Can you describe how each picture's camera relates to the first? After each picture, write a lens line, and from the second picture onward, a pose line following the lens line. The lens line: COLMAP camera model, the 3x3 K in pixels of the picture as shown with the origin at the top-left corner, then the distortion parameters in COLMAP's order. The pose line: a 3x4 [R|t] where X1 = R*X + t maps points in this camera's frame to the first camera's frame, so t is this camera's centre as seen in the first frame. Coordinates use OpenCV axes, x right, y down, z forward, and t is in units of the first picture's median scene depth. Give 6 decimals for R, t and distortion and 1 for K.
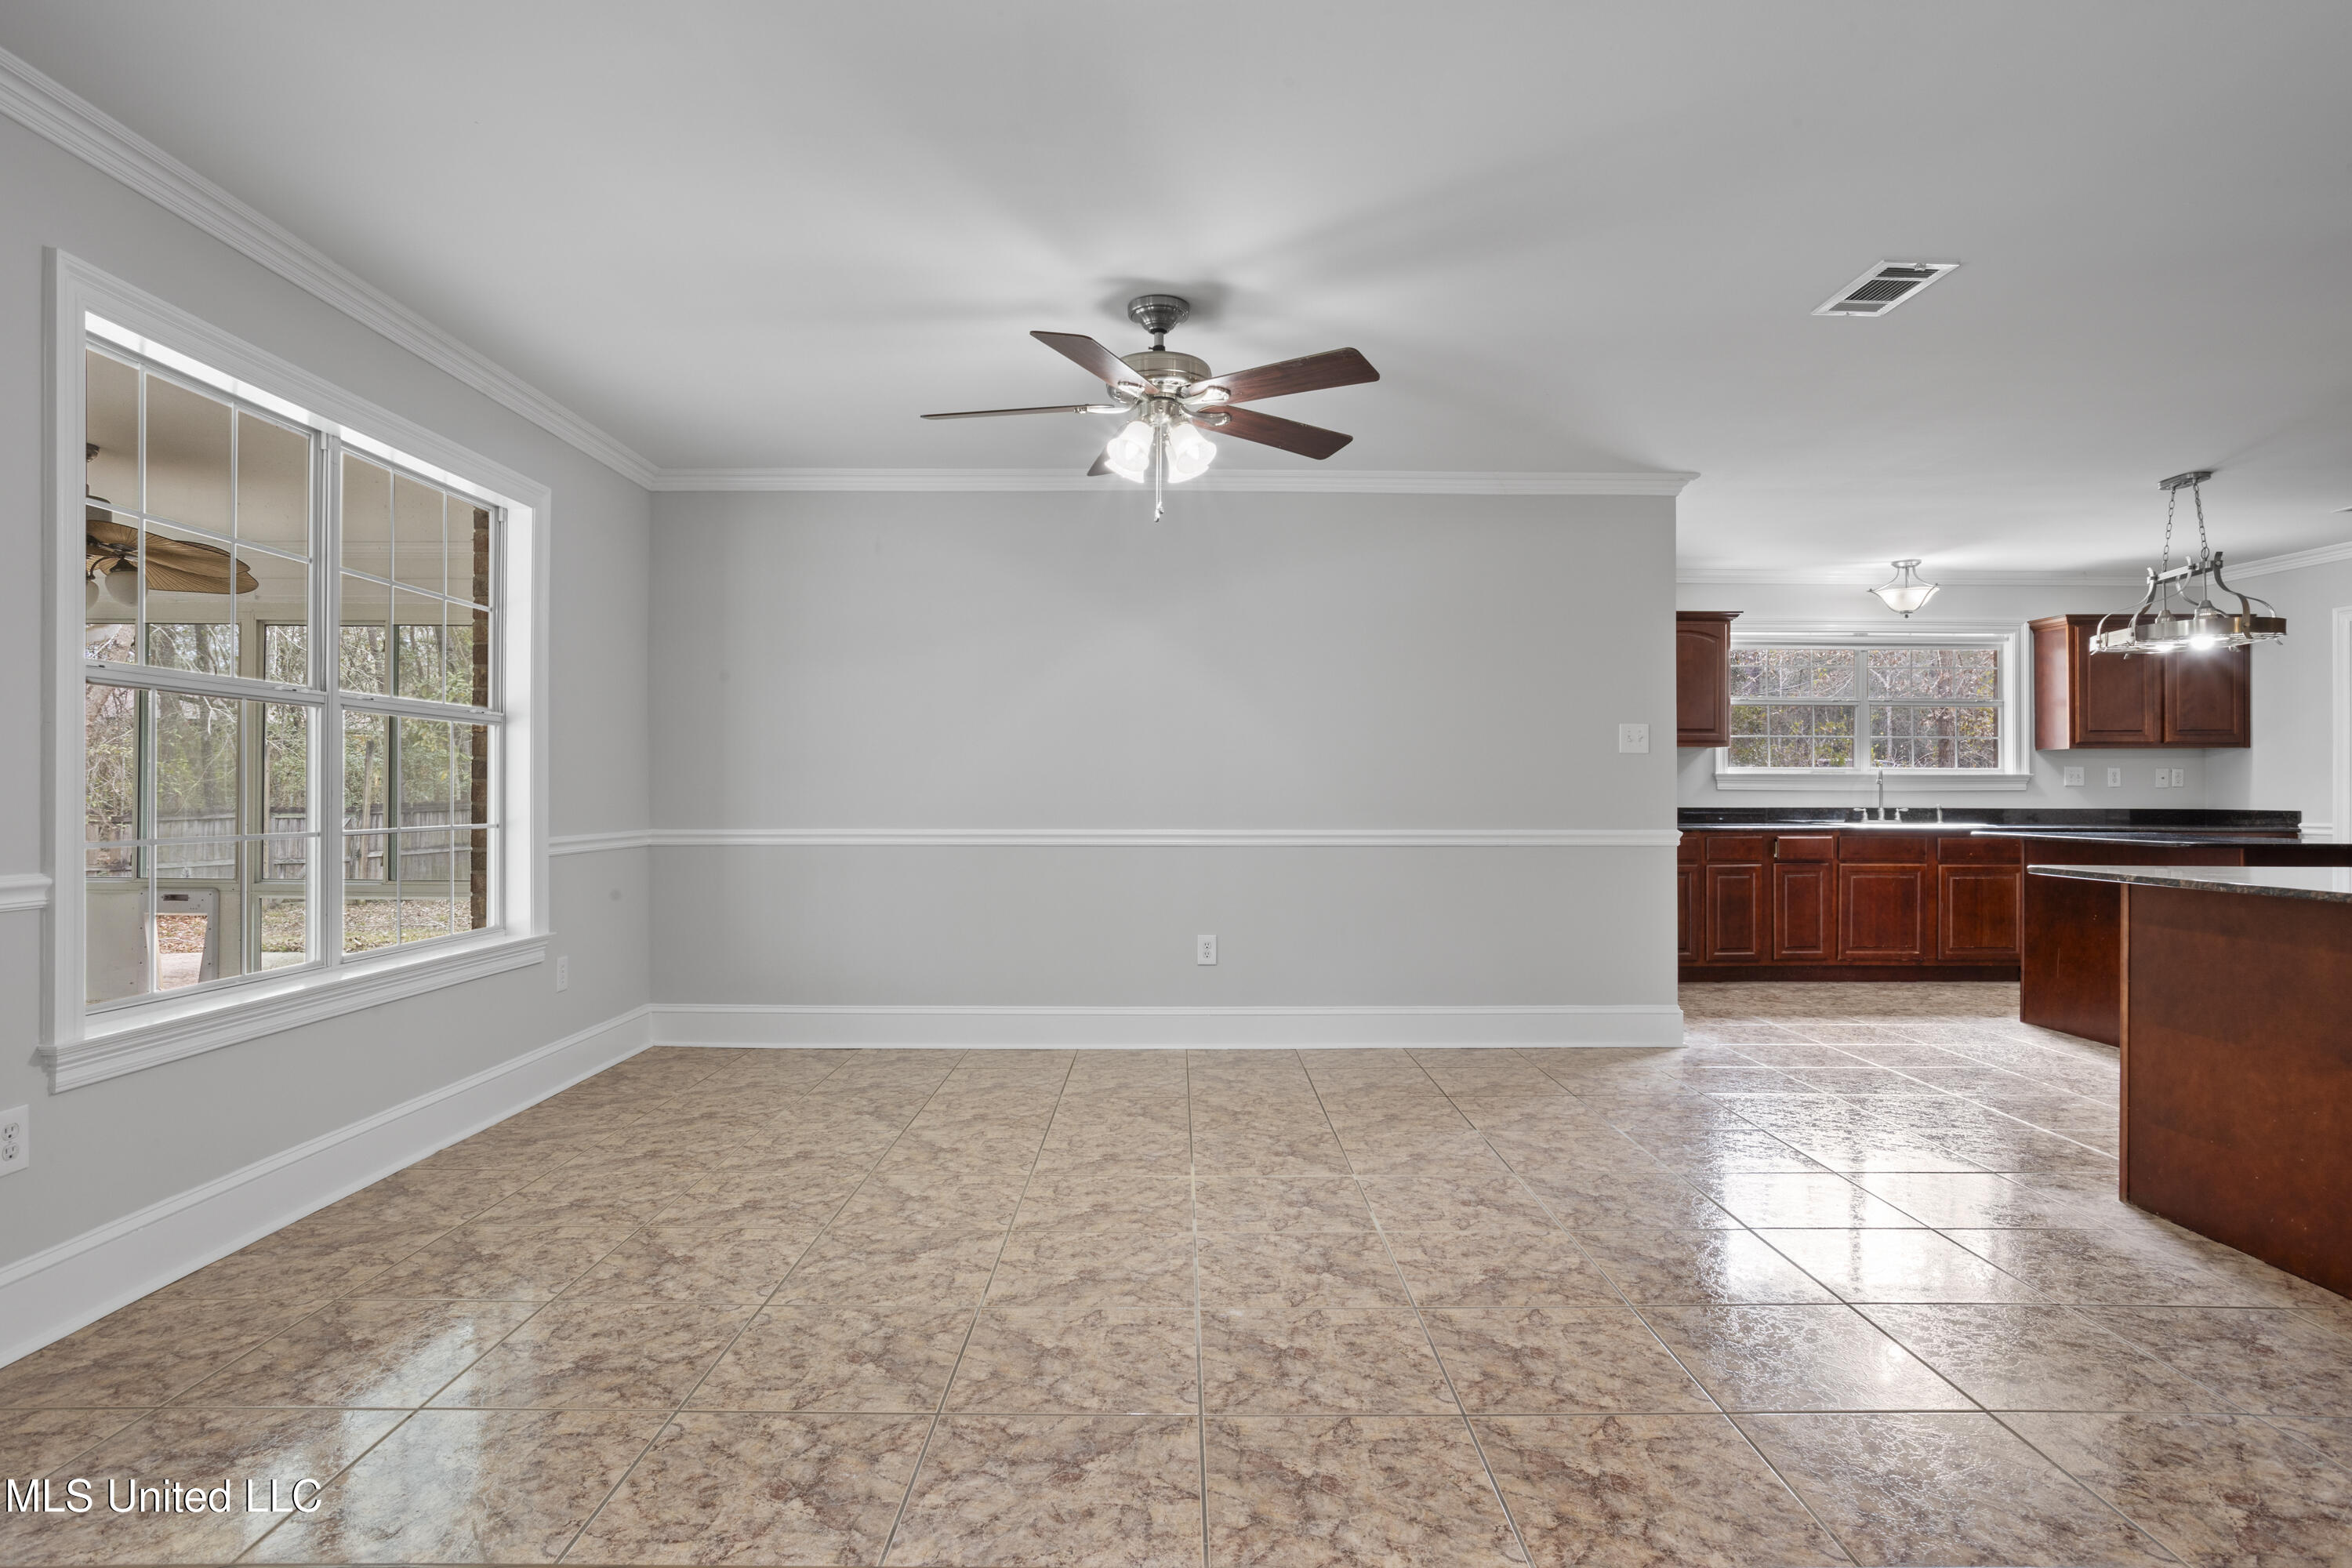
lens RADIAL K [[1256.5, 0, 1180.8], [0, 1256.5, 785.2], [0, 0, 1]] dist [-0.007202, 0.002916]
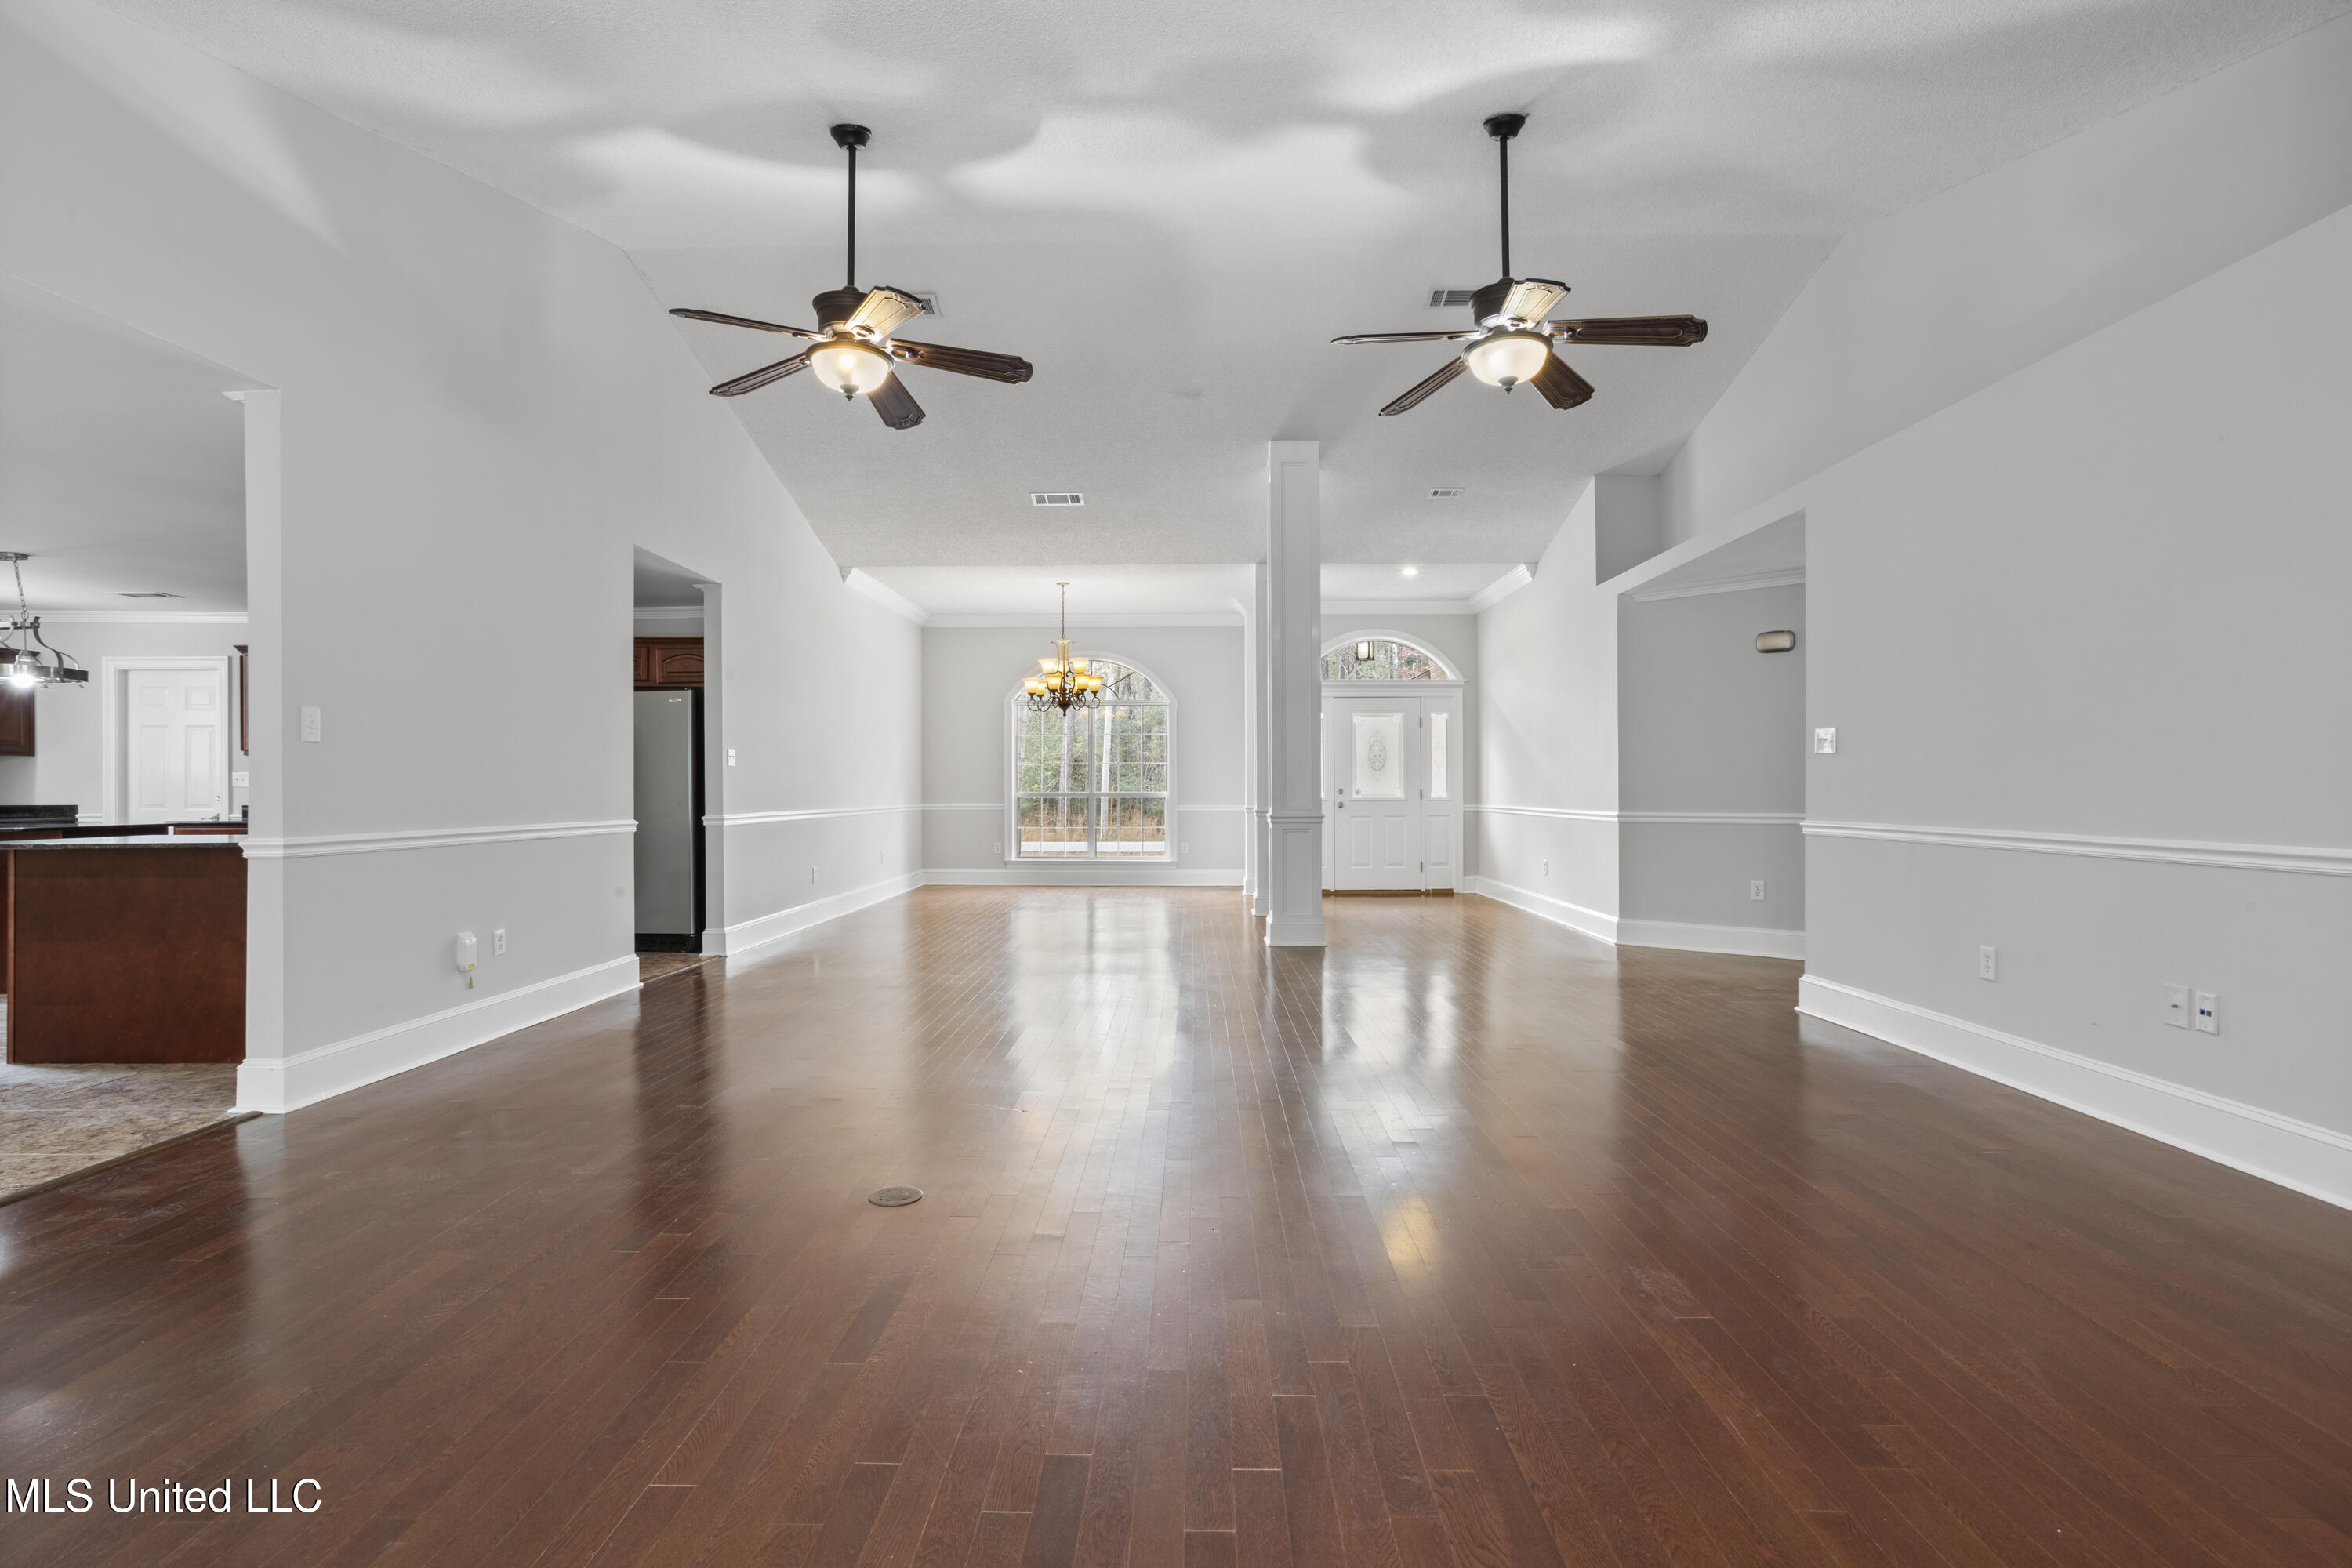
lens RADIAL K [[1131.5, 0, 1197.5], [0, 1131.5, 781.9], [0, 0, 1]] dist [-0.034131, 0.007282]
pose [[0.014124, 0.003485, 0.999894, -0.597901], [-0.002675, 0.999990, -0.003448, -0.006591], [-0.999897, -0.002626, 0.014133, -0.487867]]
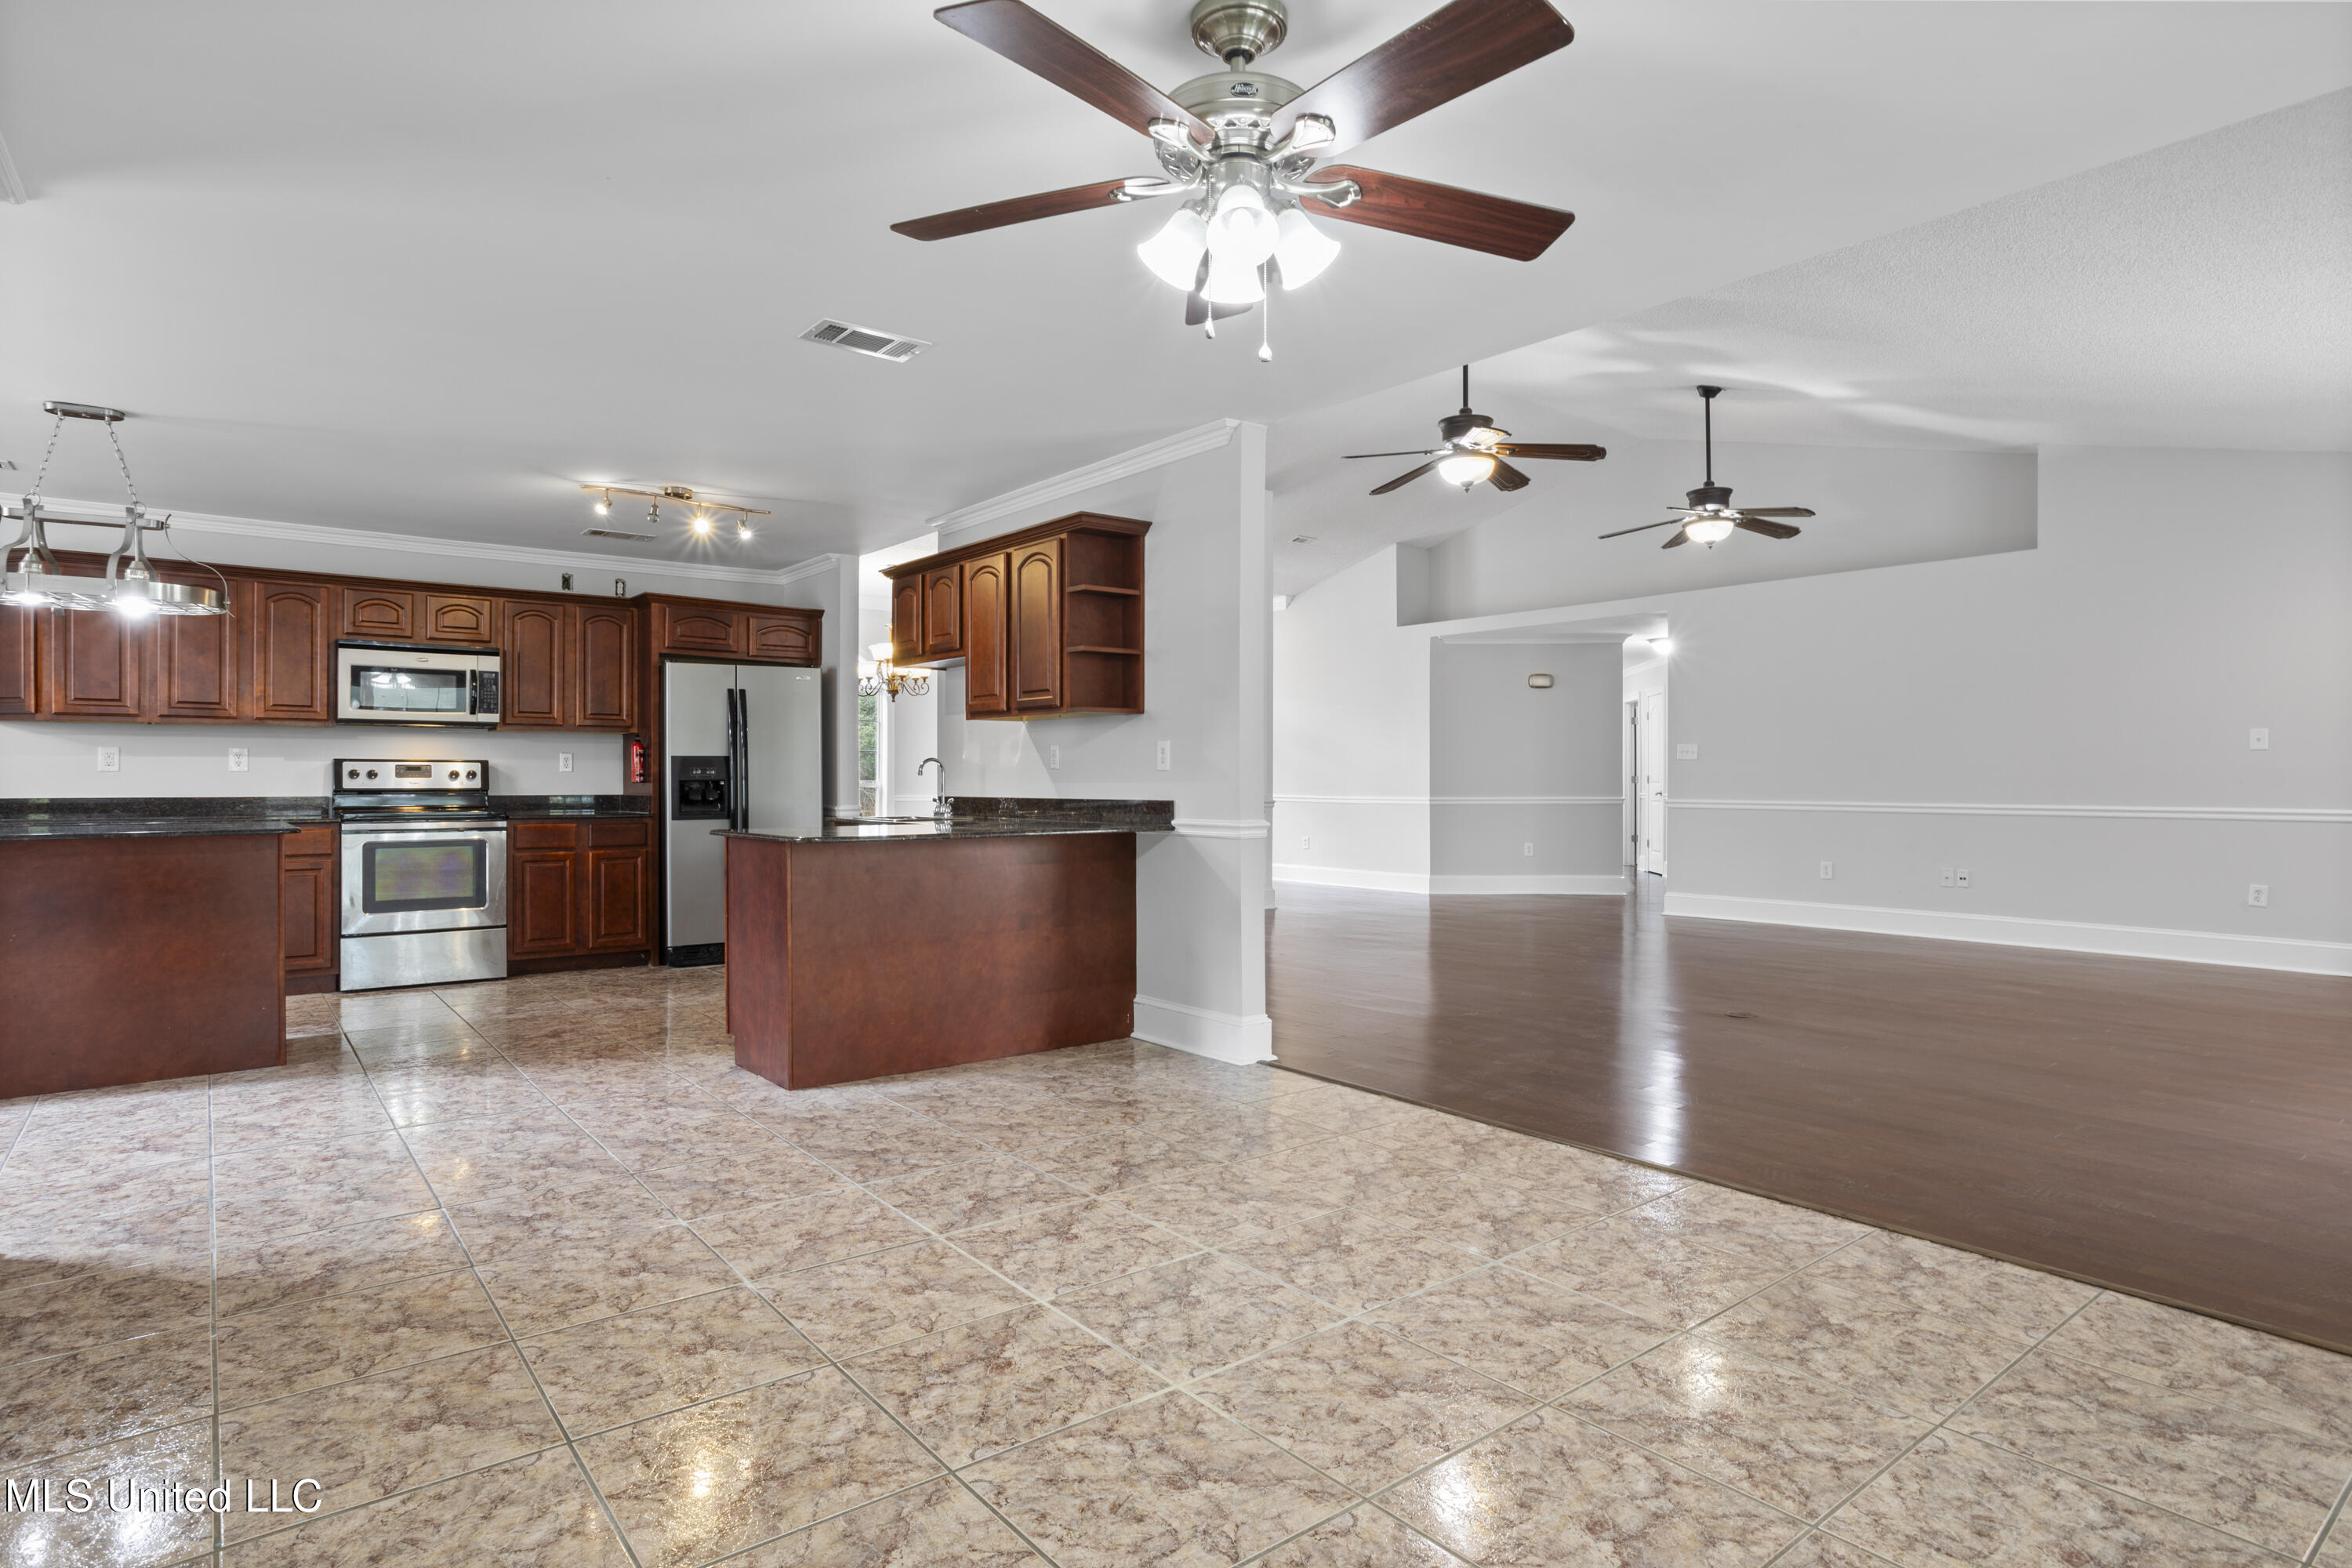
lens RADIAL K [[1256.5, 0, 1183.0], [0, 1256.5, 780.9], [0, 0, 1]] dist [-0.007202, 0.002916]
pose [[-0.627196, -0.002785, 0.778856, -0.586287], [-0.005807, 0.999983, -0.001101, 0.008099], [-0.778840, -0.005213, -0.627201, 1.691224]]
